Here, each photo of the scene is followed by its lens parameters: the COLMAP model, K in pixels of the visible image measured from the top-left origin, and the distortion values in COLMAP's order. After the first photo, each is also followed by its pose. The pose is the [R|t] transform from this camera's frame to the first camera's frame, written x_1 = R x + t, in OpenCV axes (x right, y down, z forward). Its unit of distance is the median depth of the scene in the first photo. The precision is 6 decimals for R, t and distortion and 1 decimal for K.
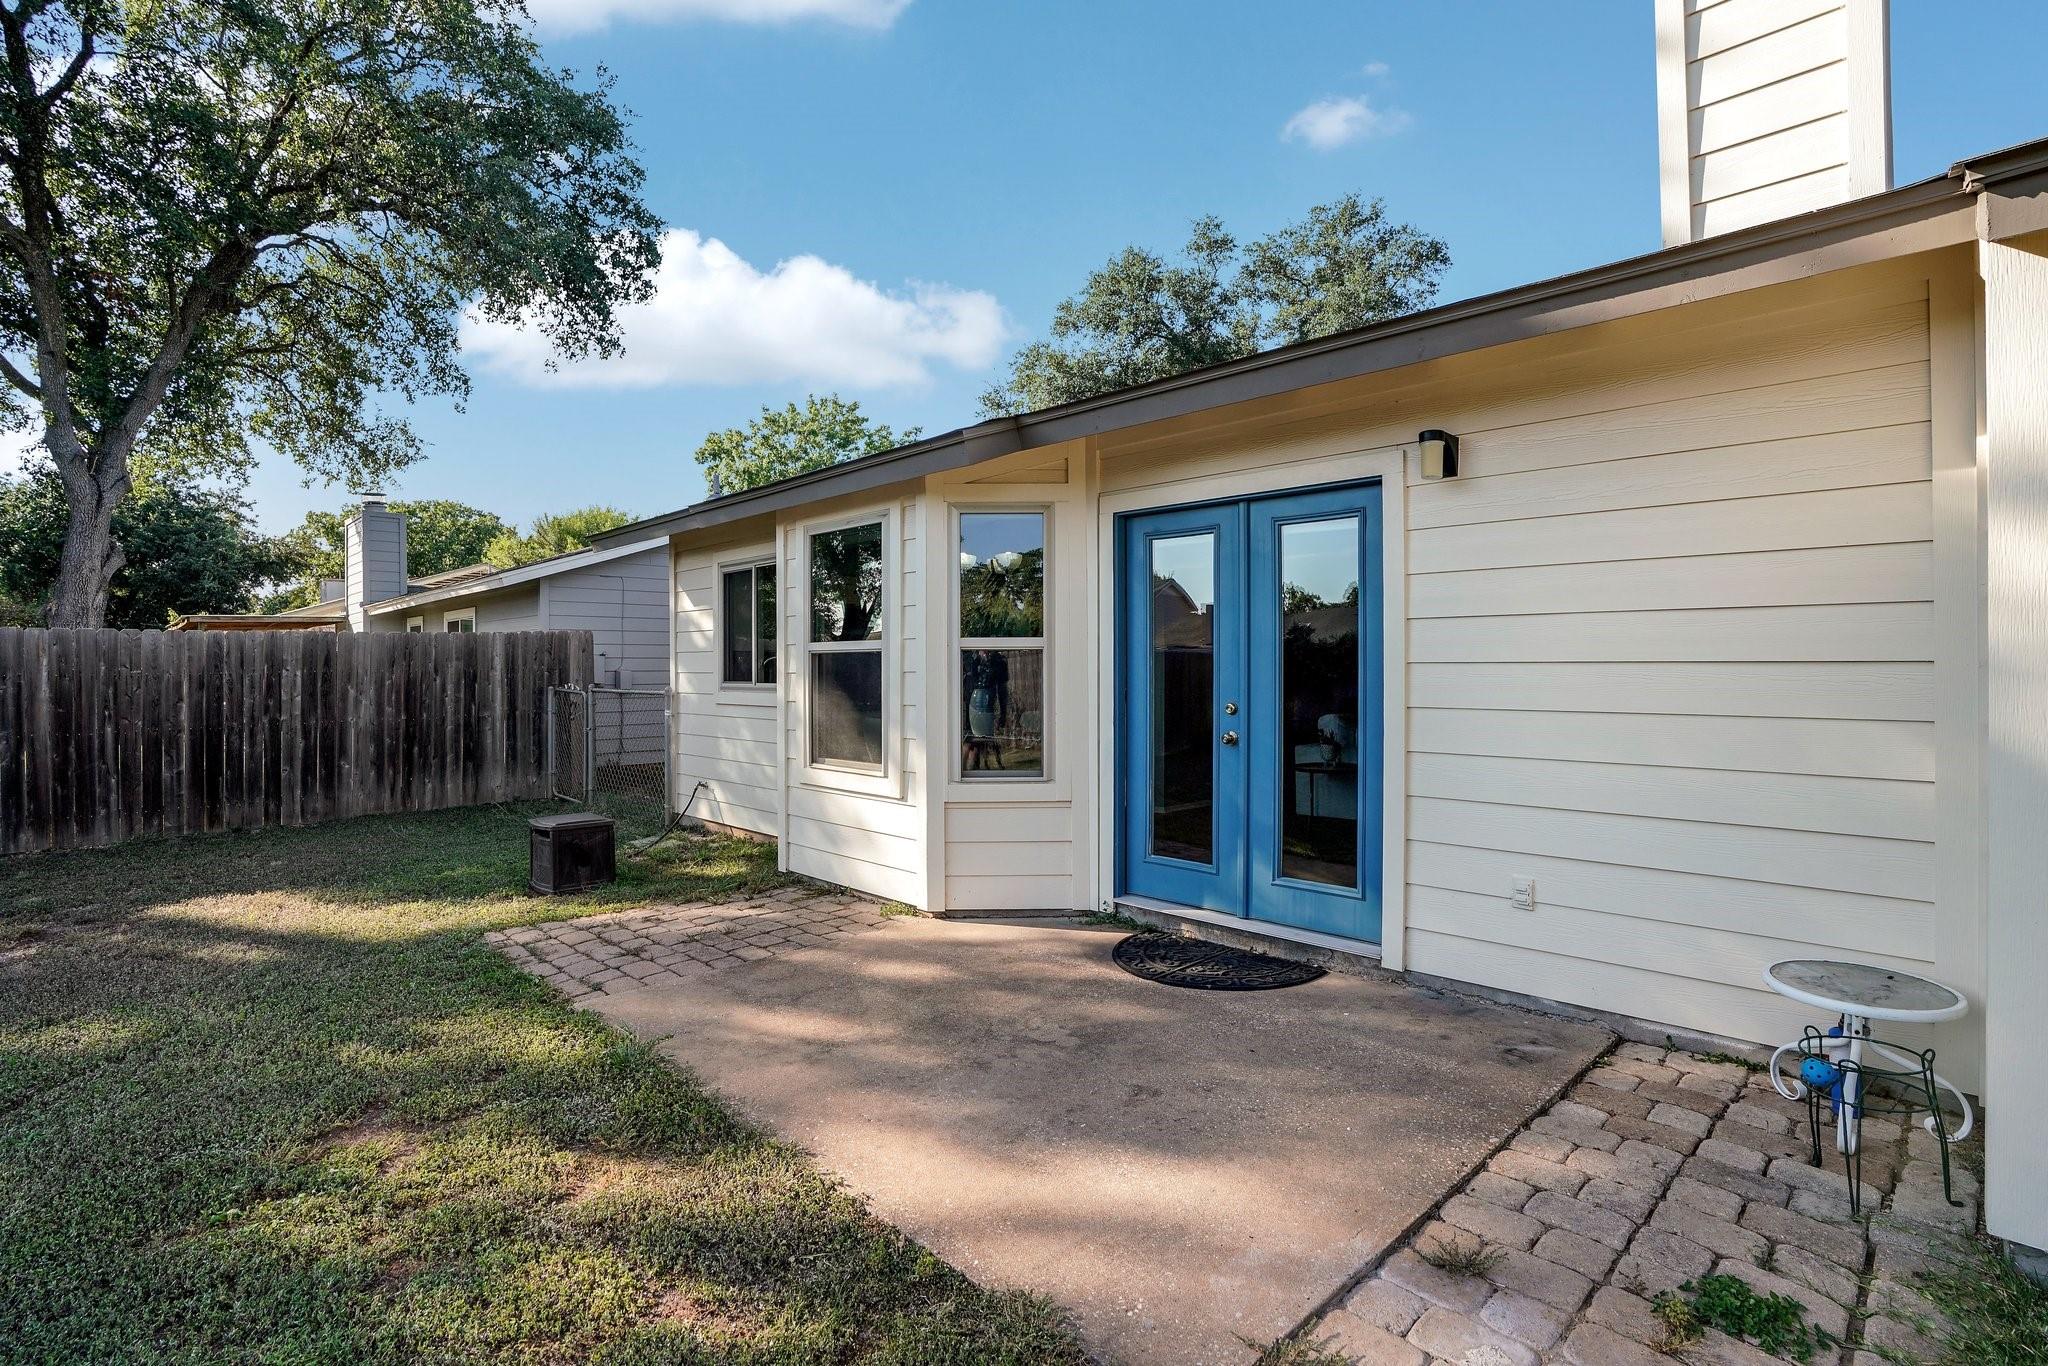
lens RADIAL K [[950.2, 0, 1025.6], [0, 950.2, 680.3], [0, 0, 1]] dist [-0.060376, 0.016369]
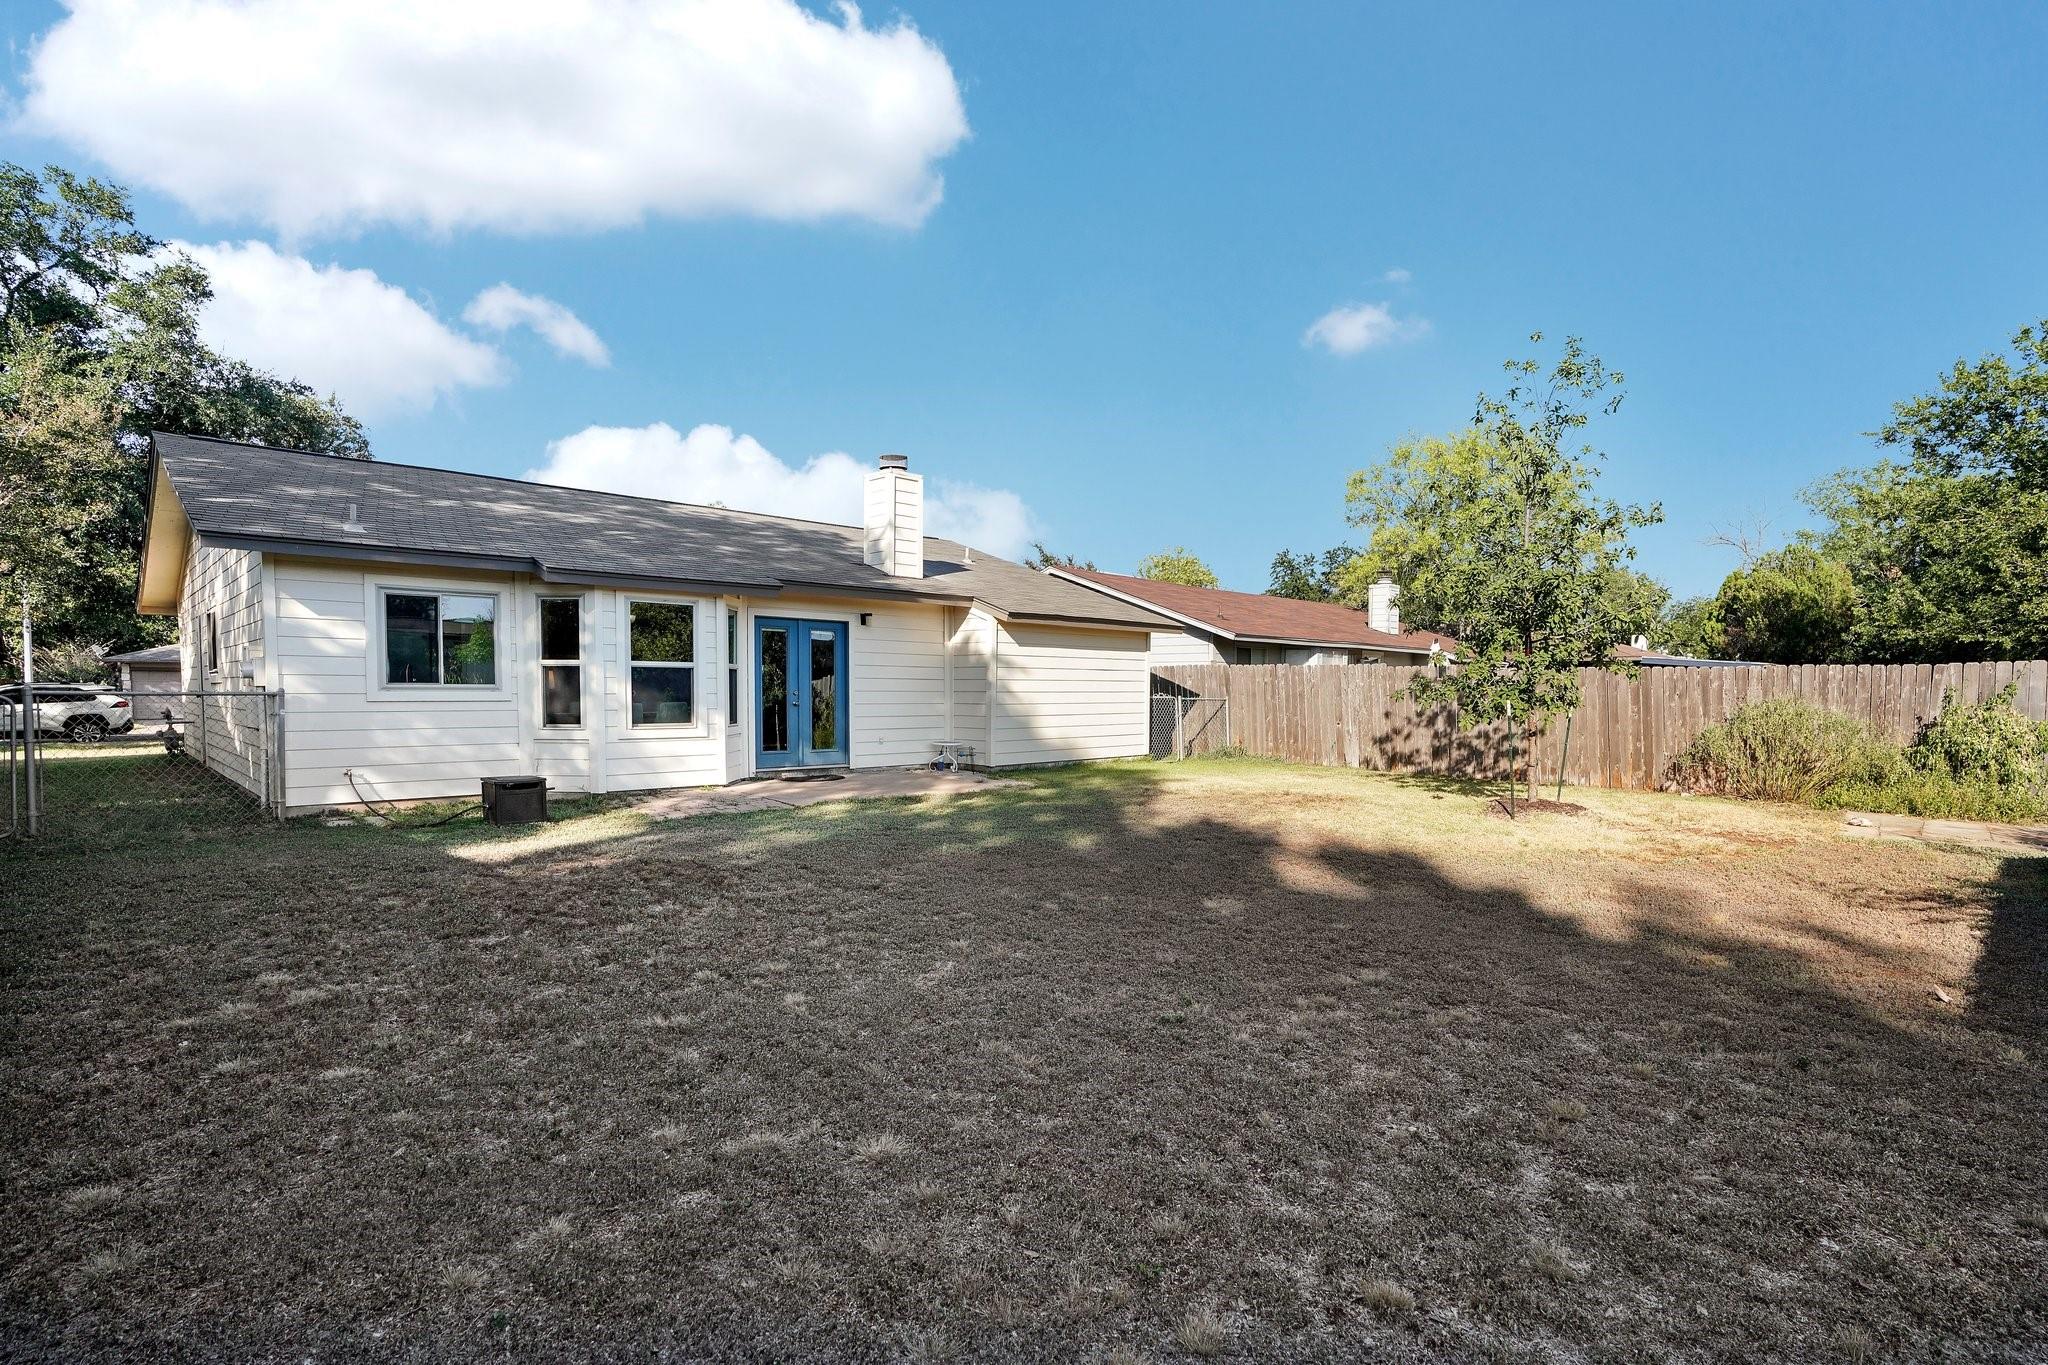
lens RADIAL K [[950.2, 0, 1028.4], [0, 950.2, 692.1], [0, 0, 1]] dist [-0.060376, 0.016369]
pose [[0.035714, -0.003706, 0.999355, -2.059560], [0.004242, 0.999985, 0.003557, 0.017095], [-0.999353, 0.004112, 0.035729, 0.171008]]
